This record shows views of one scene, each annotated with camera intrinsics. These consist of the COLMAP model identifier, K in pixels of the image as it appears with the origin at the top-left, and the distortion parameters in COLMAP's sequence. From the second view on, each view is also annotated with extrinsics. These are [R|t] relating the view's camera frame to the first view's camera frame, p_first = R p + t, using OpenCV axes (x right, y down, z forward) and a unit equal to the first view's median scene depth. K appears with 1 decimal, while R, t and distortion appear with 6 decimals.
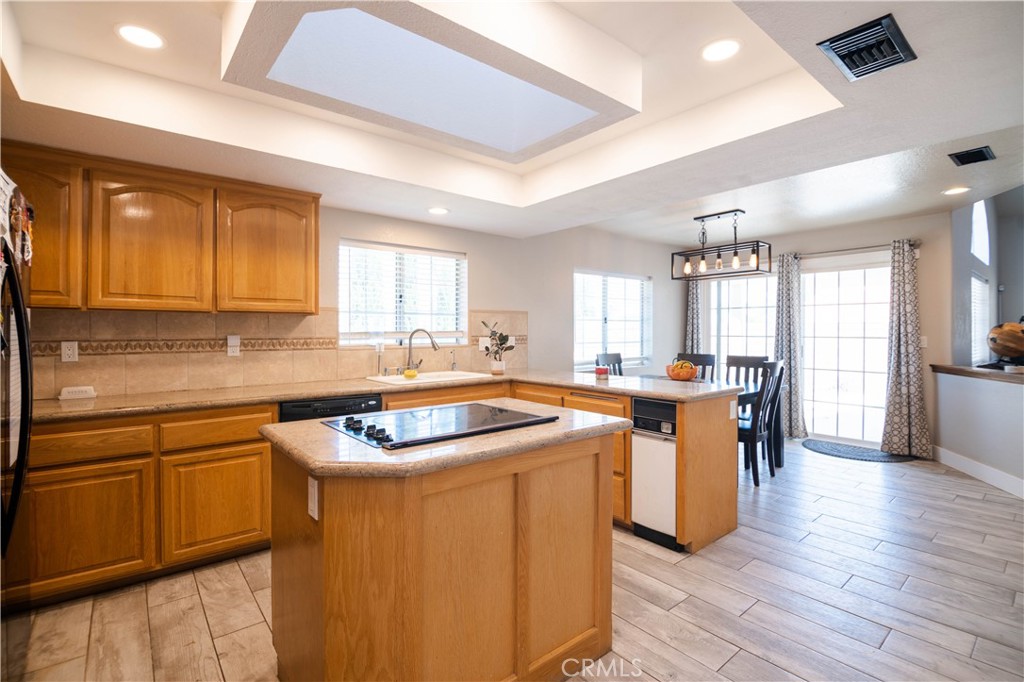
lens RADIAL K [[474.2, 0, 509.2], [0, 474.2, 334.7], [0, 0, 1]] dist [-0.005364, -0.004673]
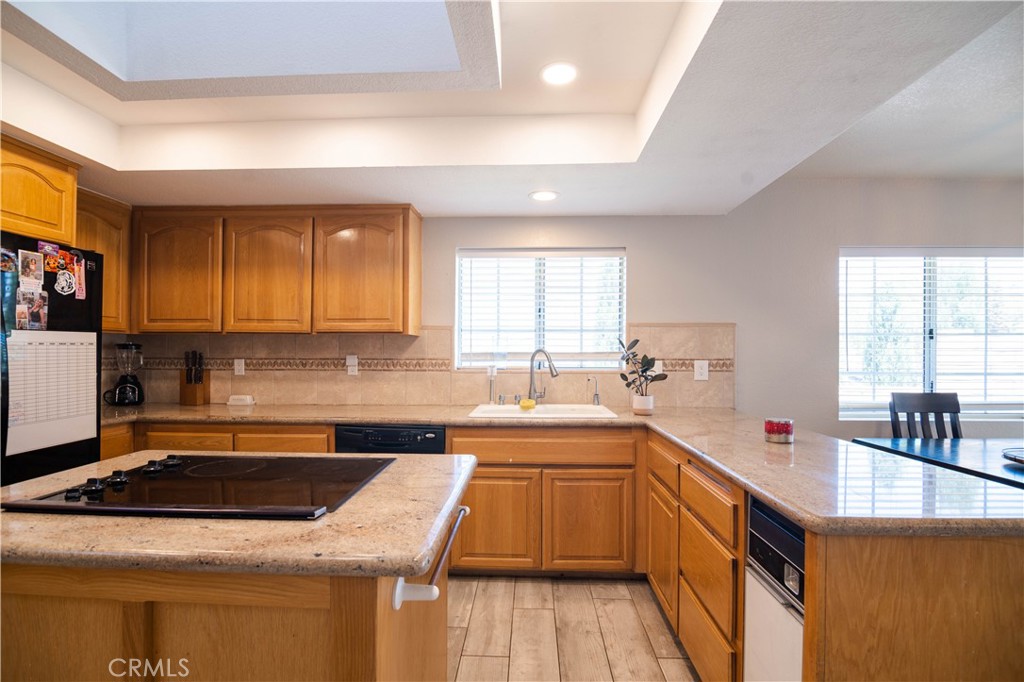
lens RADIAL K [[474.2, 0, 510.4], [0, 474.2, 353.6], [0, 0, 1]] dist [-0.005364, -0.004673]
pose [[0.746407, 0.006292, -0.665460, 0.374784], [-0.008622, 0.999963, -0.000217, -0.005105], [0.665434, 0.005900, 0.746433, 0.449151]]
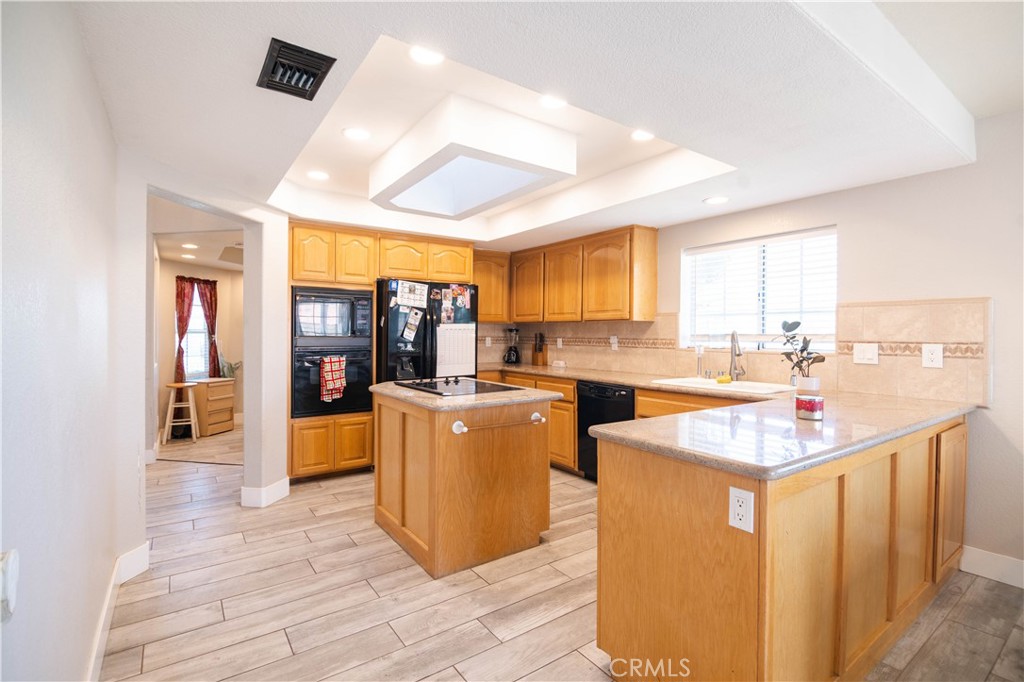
lens RADIAL K [[474.2, 0, 510.0], [0, 474.2, 333.4], [0, 0, 1]] dist [-0.005364, -0.004673]
pose [[-0.072912, 0.002171, -0.997336, 0.902264], [-0.011029, 0.999935, 0.002983, -0.007309], [0.997277, 0.011217, -0.072883, 0.782888]]
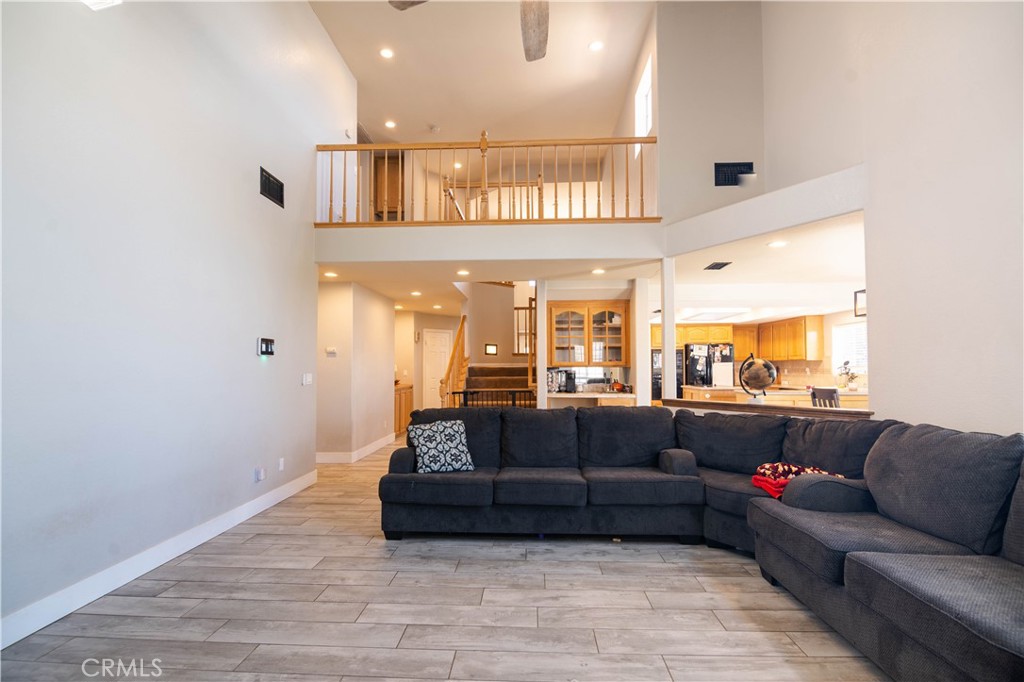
lens RADIAL K [[474.2, 0, 511.3], [0, 474.2, 343.9], [0, 0, 1]] dist [-0.005364, -0.004673]
pose [[-0.667260, -0.033619, -0.744065, 2.773256], [-0.002372, 0.999072, -0.043014, -0.015527], [0.744821, -0.026937, -0.666721, 1.576679]]
